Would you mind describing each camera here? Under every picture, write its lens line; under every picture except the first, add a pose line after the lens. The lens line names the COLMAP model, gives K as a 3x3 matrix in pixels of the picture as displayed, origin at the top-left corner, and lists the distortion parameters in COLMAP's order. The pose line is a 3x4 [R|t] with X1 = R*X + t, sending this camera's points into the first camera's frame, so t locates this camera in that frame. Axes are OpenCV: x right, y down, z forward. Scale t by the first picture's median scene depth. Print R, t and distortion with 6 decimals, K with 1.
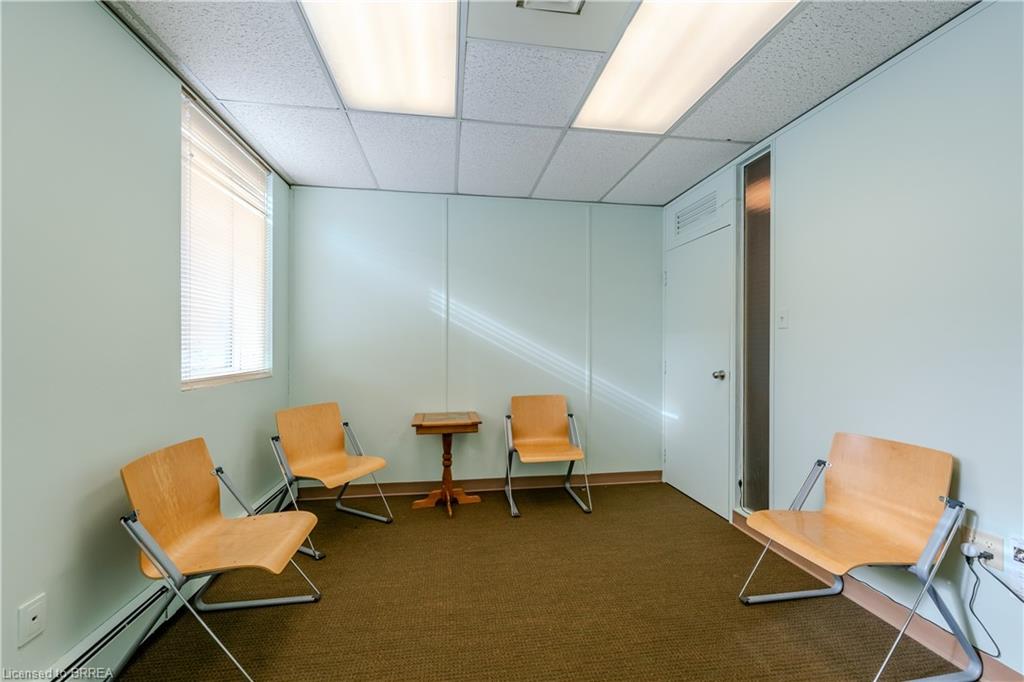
lens RADIAL K [[409.2, 0, 512.6], [0, 409.2, 344.2], [0, 0, 1]] dist [-0.002484, -0.000138]
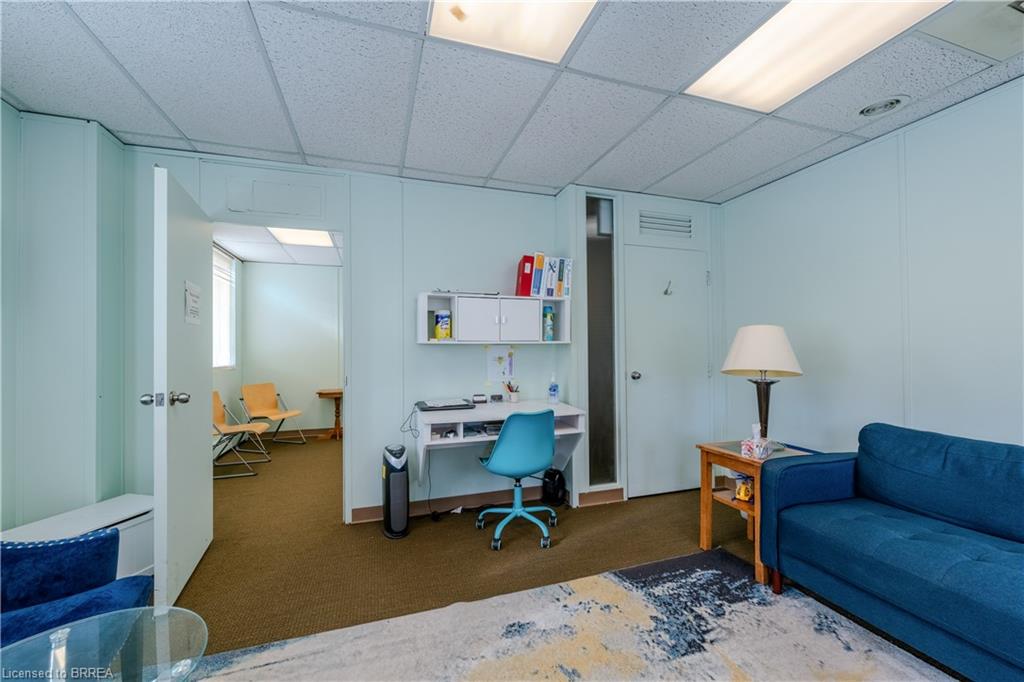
lens RADIAL K [[409.2, 0, 511.7], [0, 409.2, 346.4], [0, 0, 1]] dist [-0.002484, -0.000138]
pose [[0.984883, -0.006457, 0.173101, 0.321600], [0.007250, 0.999966, -0.003946, -0.006923], [-0.173070, 0.005141, 0.984896, -1.032666]]
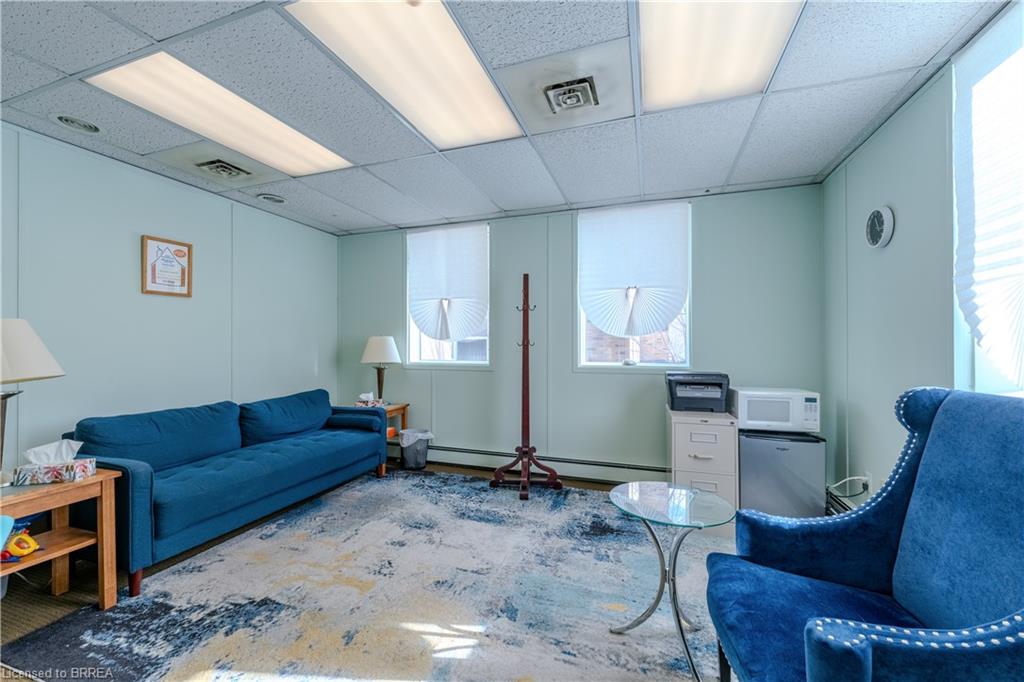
lens RADIAL K [[409.2, 0, 510.1], [0, 409.2, 344.7], [0, 0, 1]] dist [-0.002484, -0.000138]
pose [[-0.888642, 0.000719, 0.458602, -0.832772], [-0.002316, 0.999979, -0.006057, -0.012313], [-0.458596, -0.006445, -0.888621, 2.347749]]
